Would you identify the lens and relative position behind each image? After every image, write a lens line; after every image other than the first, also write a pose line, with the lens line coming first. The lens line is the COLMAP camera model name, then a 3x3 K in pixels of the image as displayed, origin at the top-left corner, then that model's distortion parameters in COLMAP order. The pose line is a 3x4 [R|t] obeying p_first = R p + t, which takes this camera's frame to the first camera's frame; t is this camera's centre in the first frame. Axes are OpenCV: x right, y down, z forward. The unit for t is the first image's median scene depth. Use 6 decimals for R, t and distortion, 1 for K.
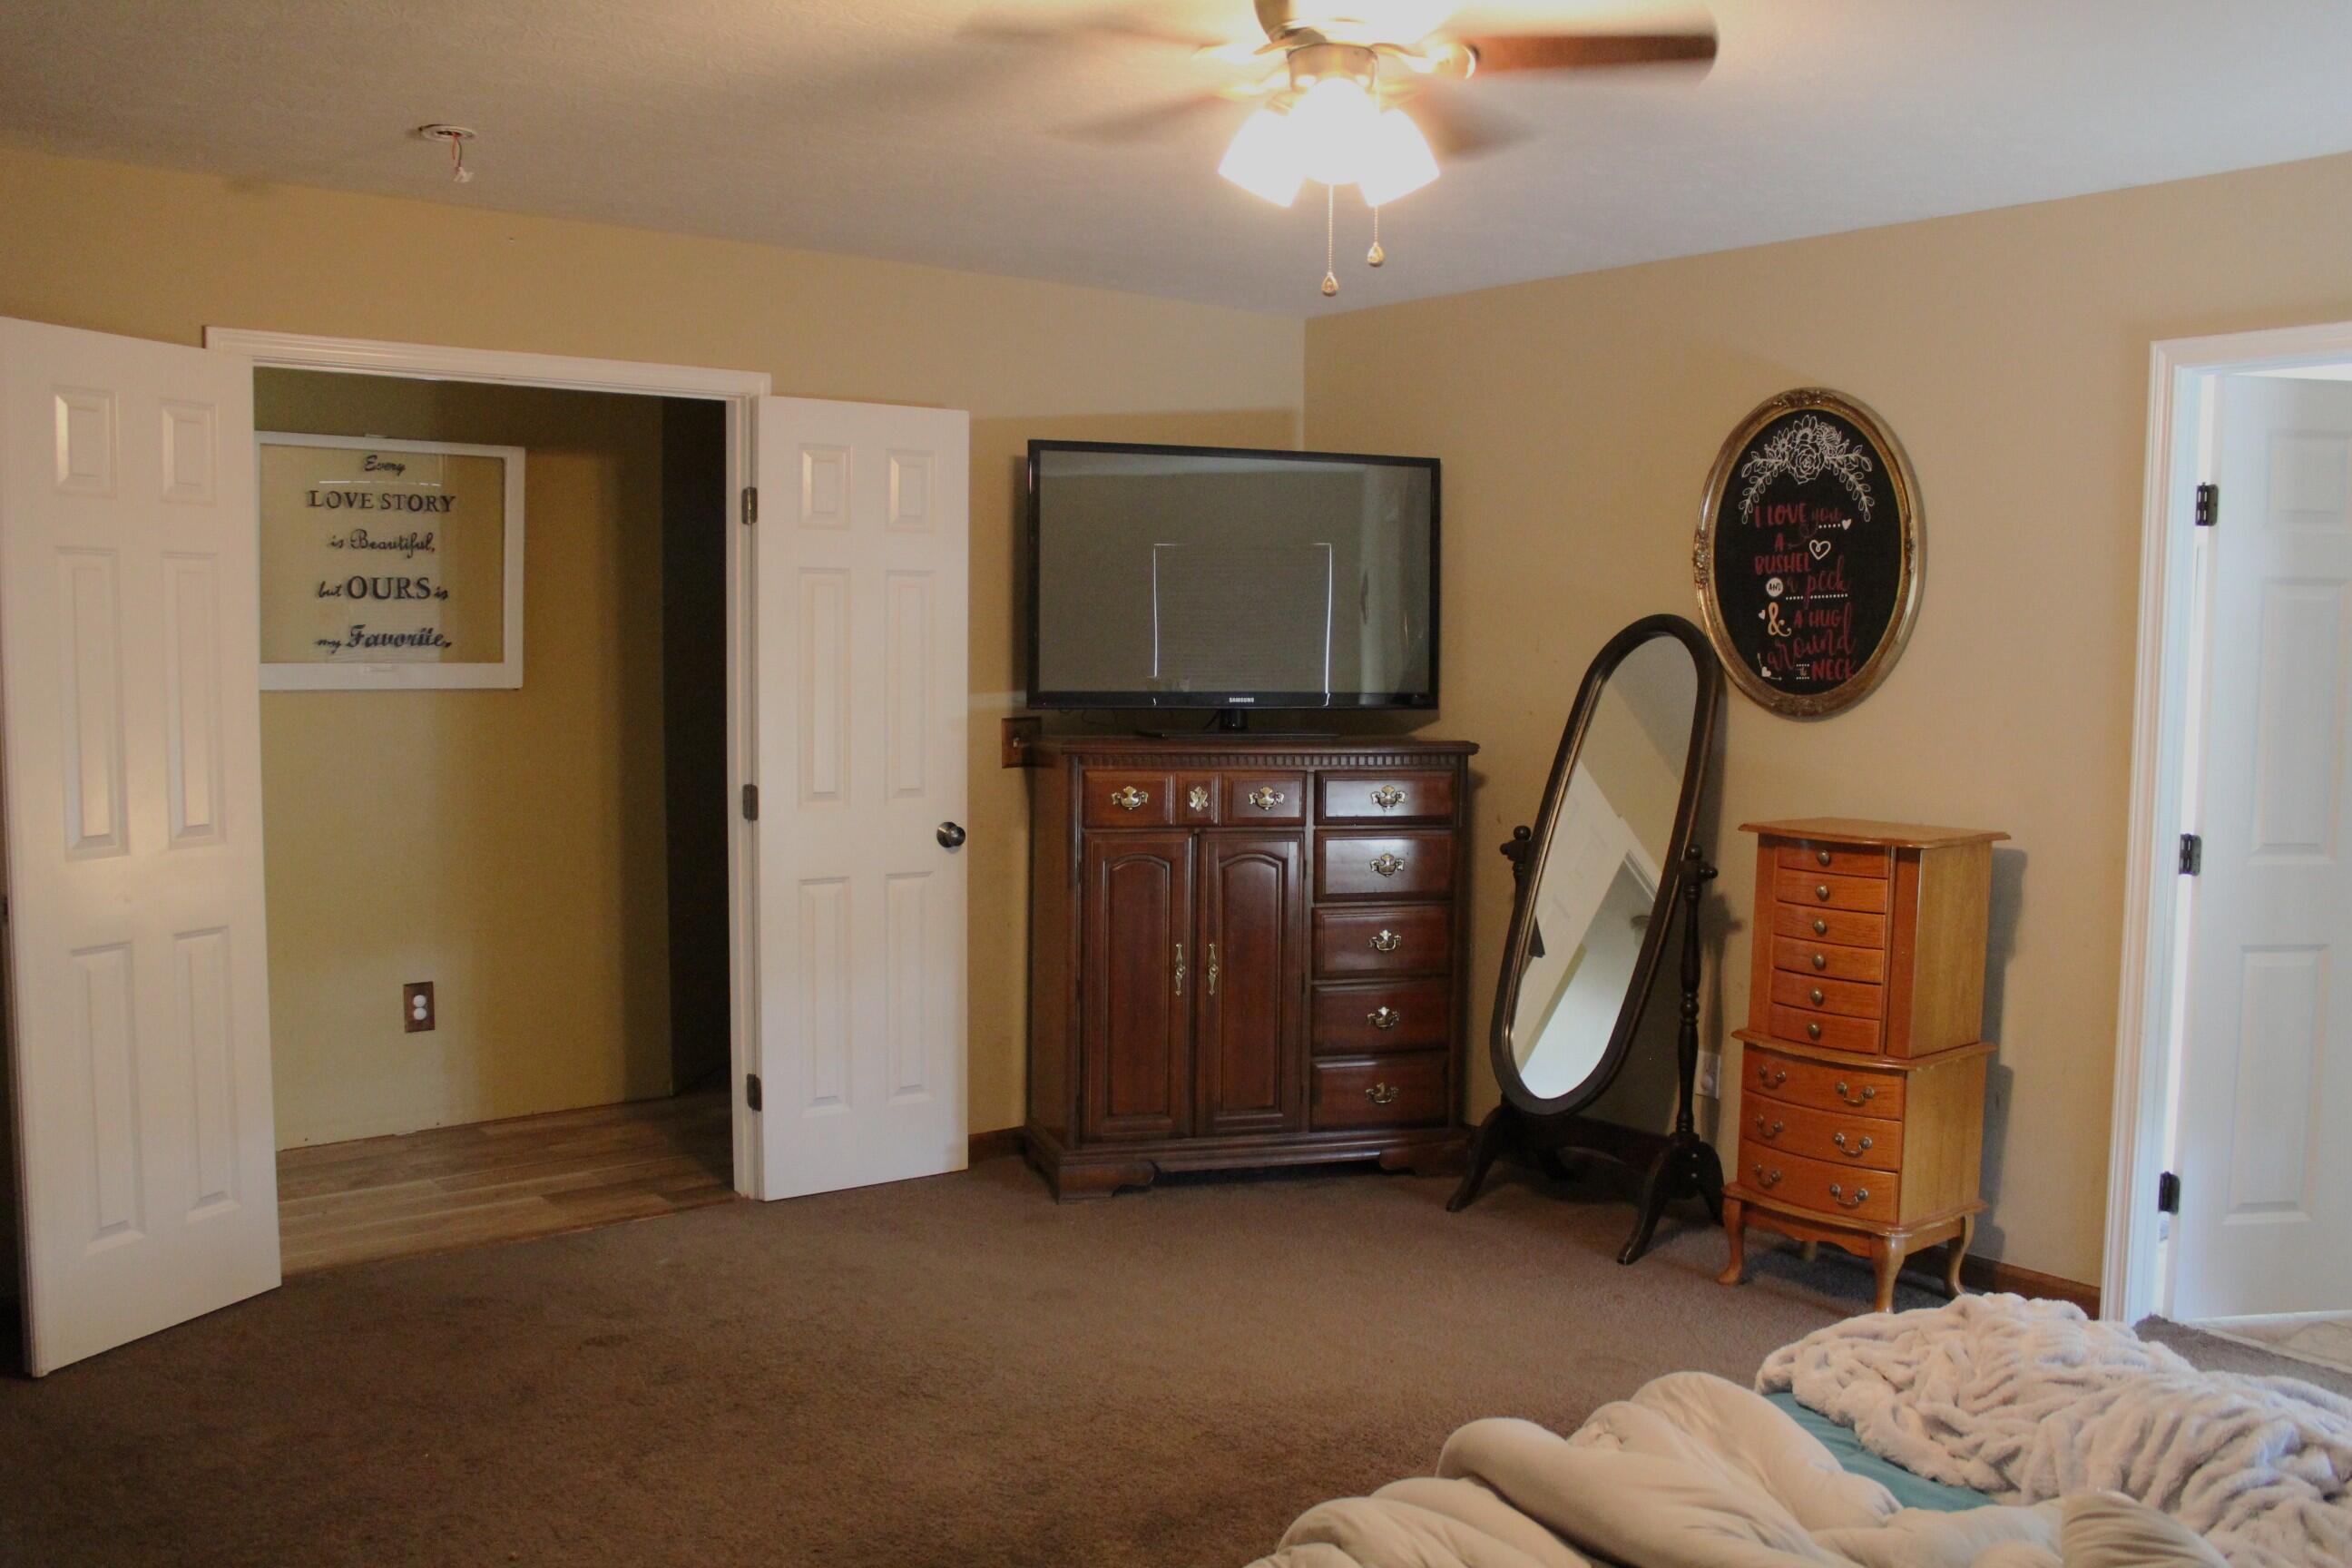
lens RADIAL K [[1947.8, 0, 1147.5], [0, 1947.8, 797.7], [0, 0, 1]] dist [-0.146222, 0.121572]
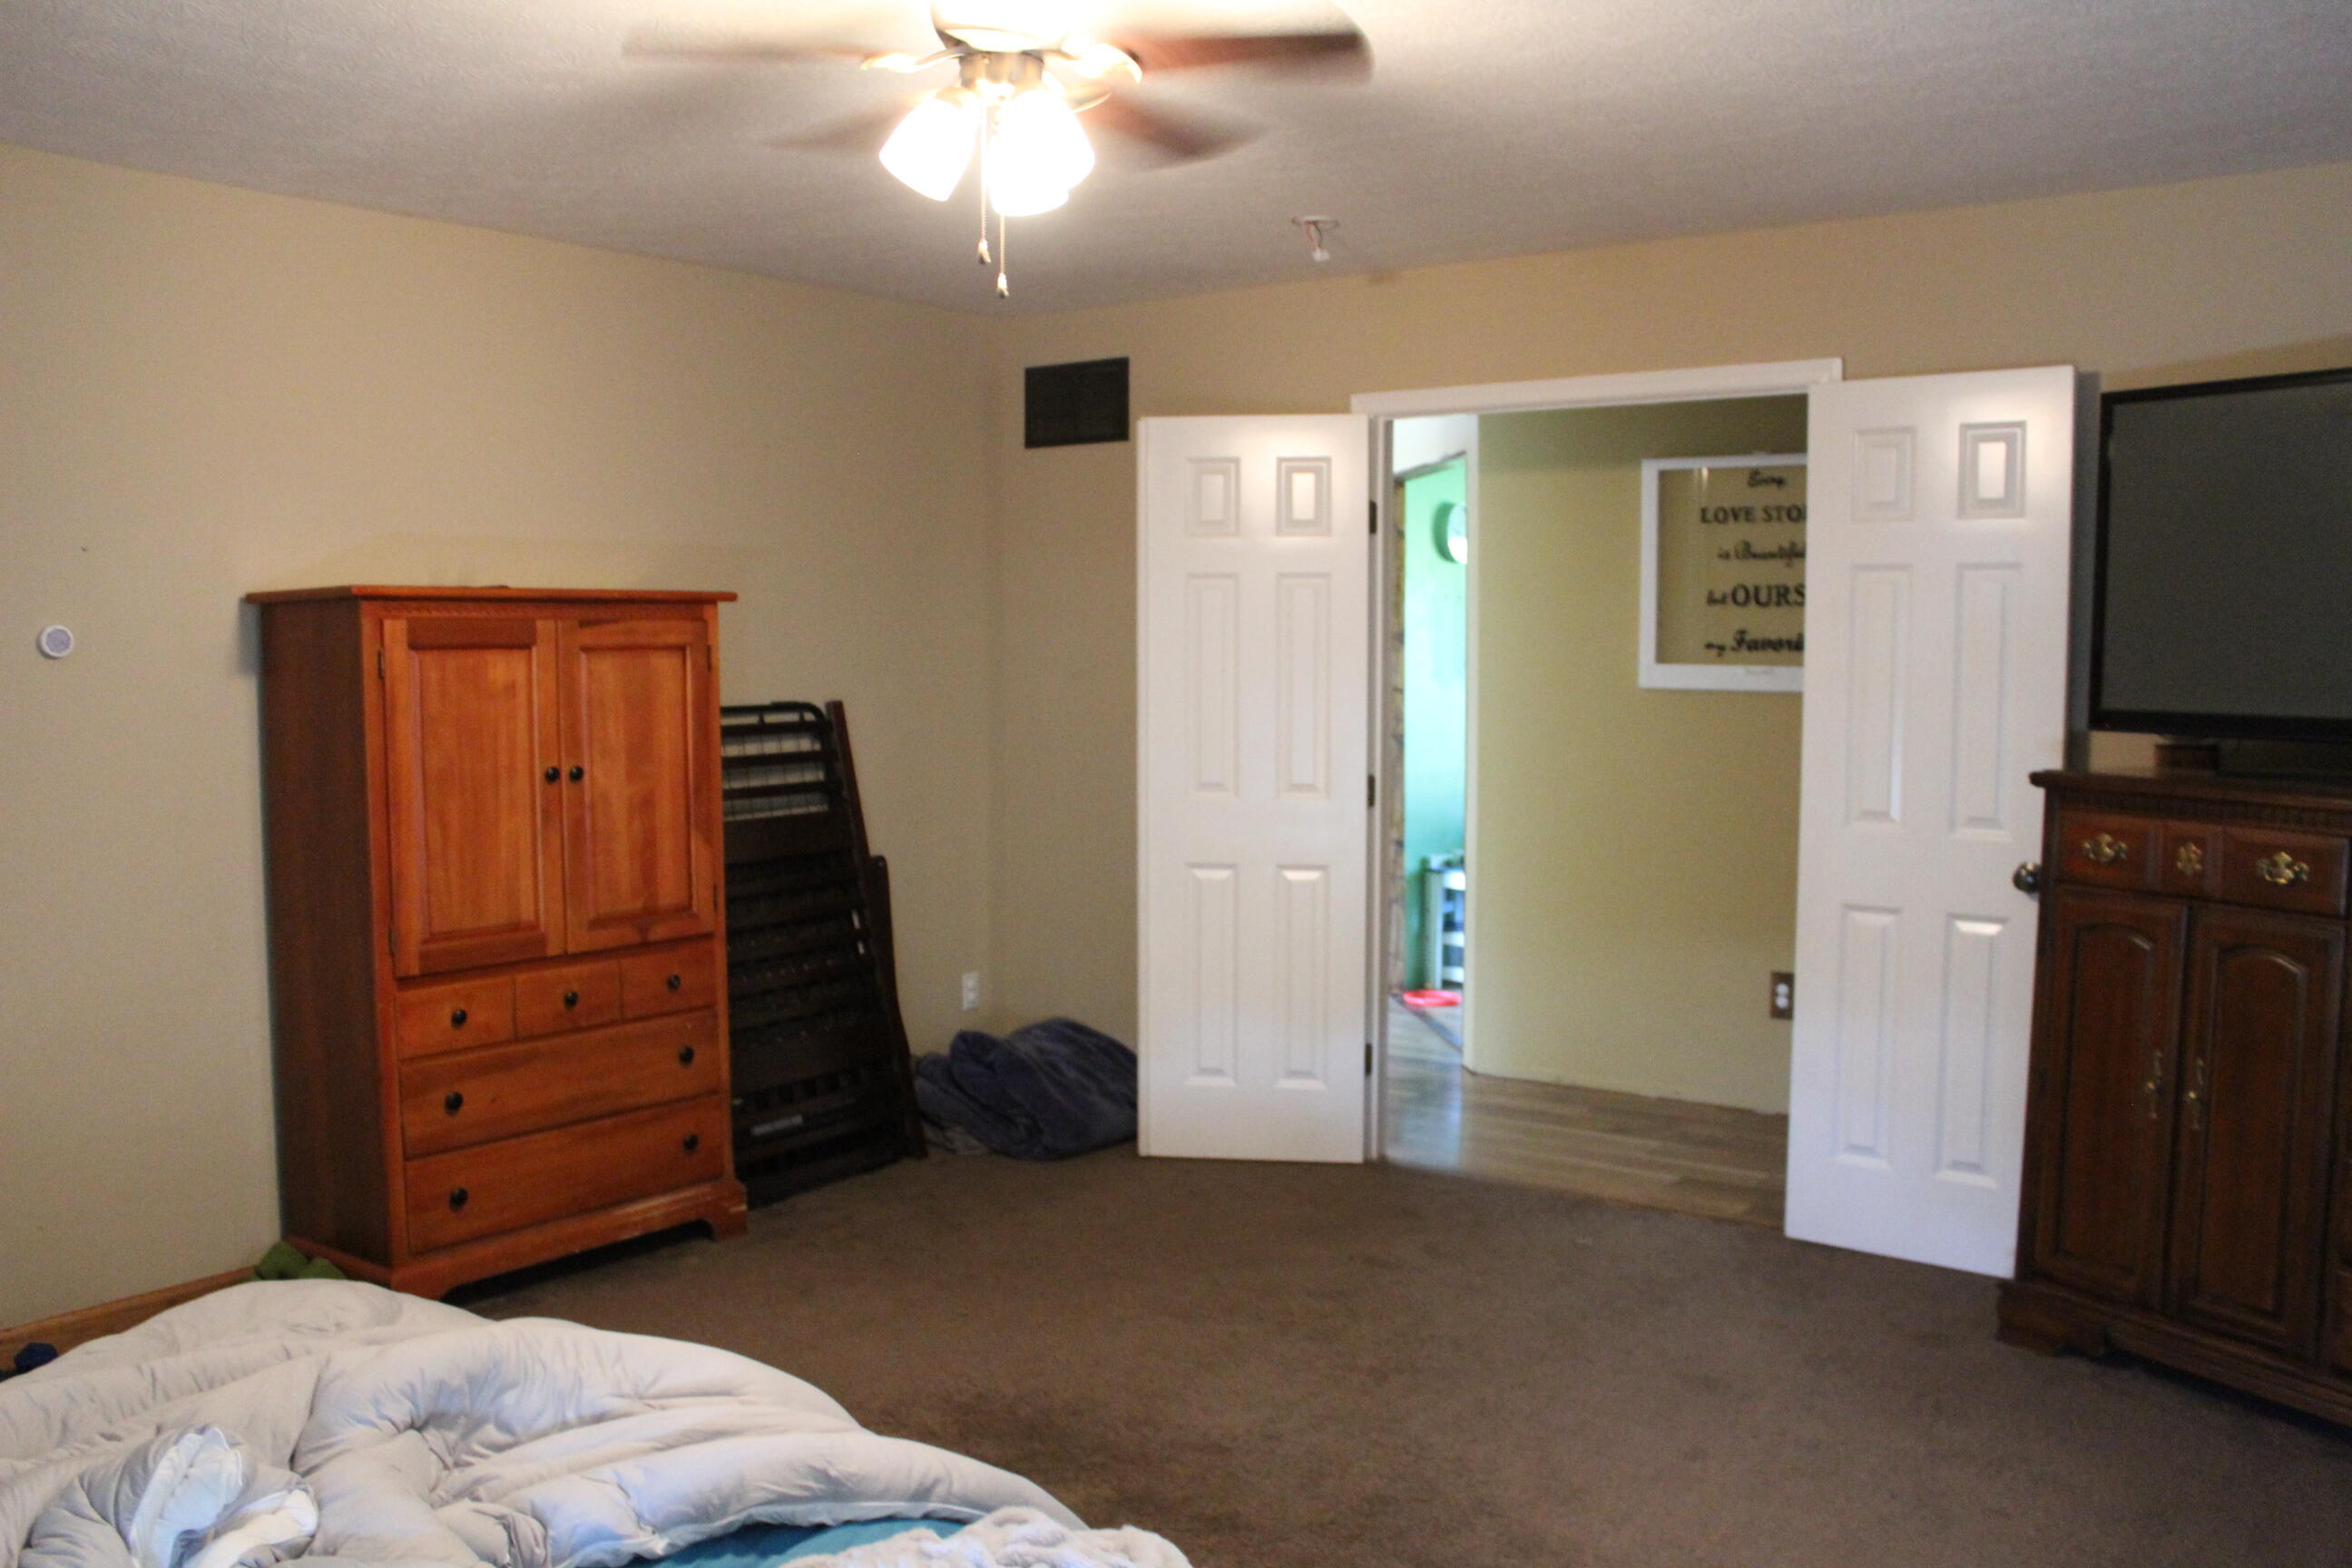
lens RADIAL K [[1947.8, 0, 1147.5], [0, 1947.8, 797.7], [0, 0, 1]] dist [-0.146222, 0.121572]
pose [[0.261752, 0.068010, -0.962736, 0.554507], [-0.070708, 0.996185, 0.051148, -0.028575], [0.962542, 0.054685, 0.265562, 0.397613]]
